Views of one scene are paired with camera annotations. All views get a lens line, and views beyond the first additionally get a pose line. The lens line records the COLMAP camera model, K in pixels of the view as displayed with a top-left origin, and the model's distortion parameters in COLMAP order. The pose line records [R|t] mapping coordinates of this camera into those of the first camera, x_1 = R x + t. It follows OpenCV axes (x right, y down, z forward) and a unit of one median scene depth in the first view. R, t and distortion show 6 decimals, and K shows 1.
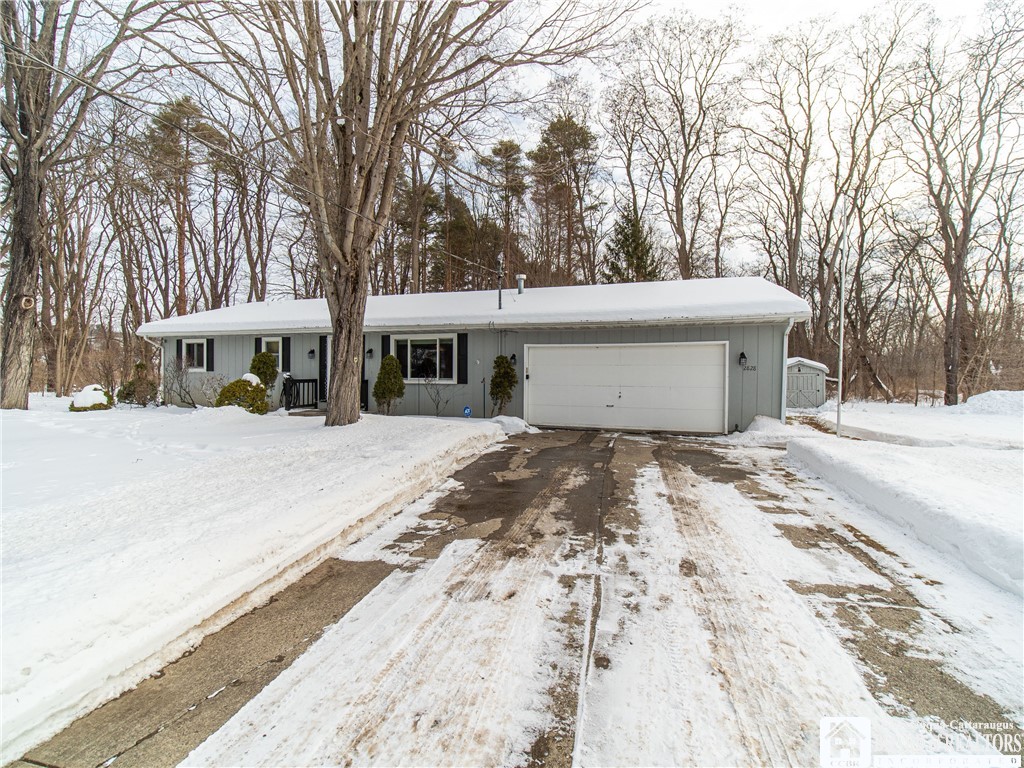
lens RADIAL K [[458.5, 0, 512.0], [0, 458.5, 384.0], [0, 0, 1]] dist [-0.000117, -0.004390]
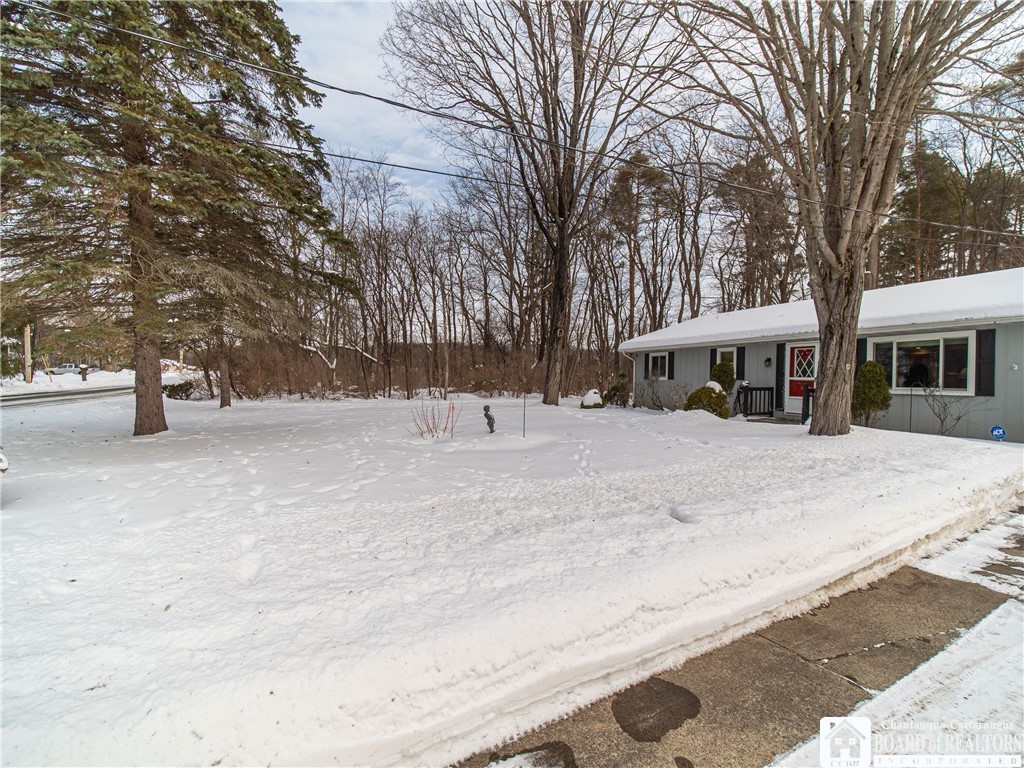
lens RADIAL K [[458.1, 0, 516.9], [0, 458.1, 387.6], [0, 0, 1]] dist [-0.001816, -0.005572]
pose [[0.667360, 0.013155, -0.744619, -0.056664], [-0.021533, 0.999767, -0.001636, 0.003289], [0.744423, 0.017125, 0.667488, -0.072323]]
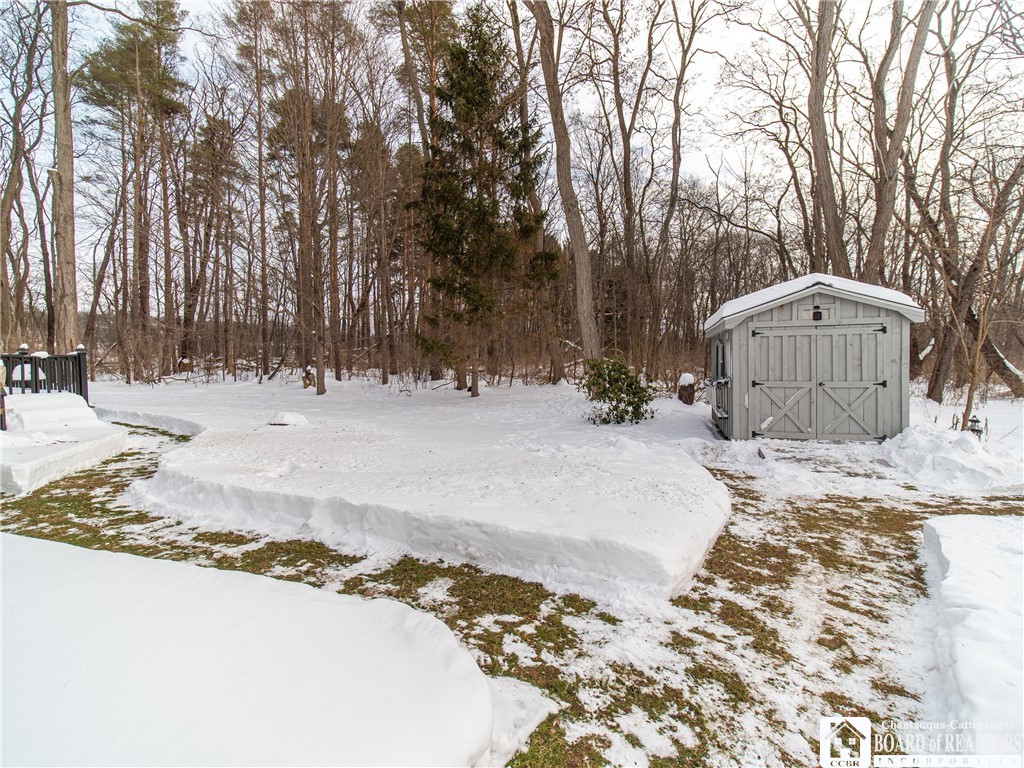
lens RADIAL K [[470.3, 0, 514.4], [0, 470.3, 366.3], [0, 0, 1]] dist [-0.002041, -0.000385]
pose [[0.998732, -0.003880, -0.050184, 0.780866], [0.004198, 0.999972, 0.006235, 0.001410], [0.050159, -0.006438, 0.998721, 1.198598]]
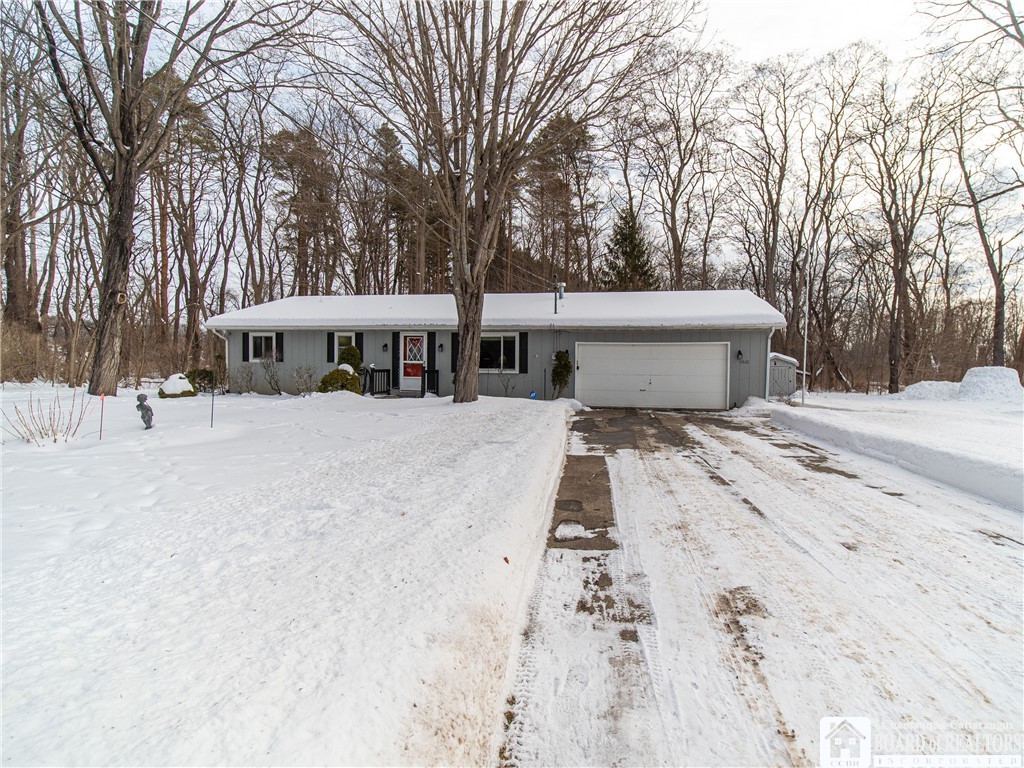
lens RADIAL K [[494.5, 0, 551.0], [0, 494.5, 385.5], [0, 0, 1]] dist [-0.001226, -0.000866]
pose [[0.990438, -0.001444, 0.137950, -0.190082], [-0.000778, 0.999871, 0.016050, 0.009592], [-0.137955, -0.016004, 0.990309, -0.284629]]
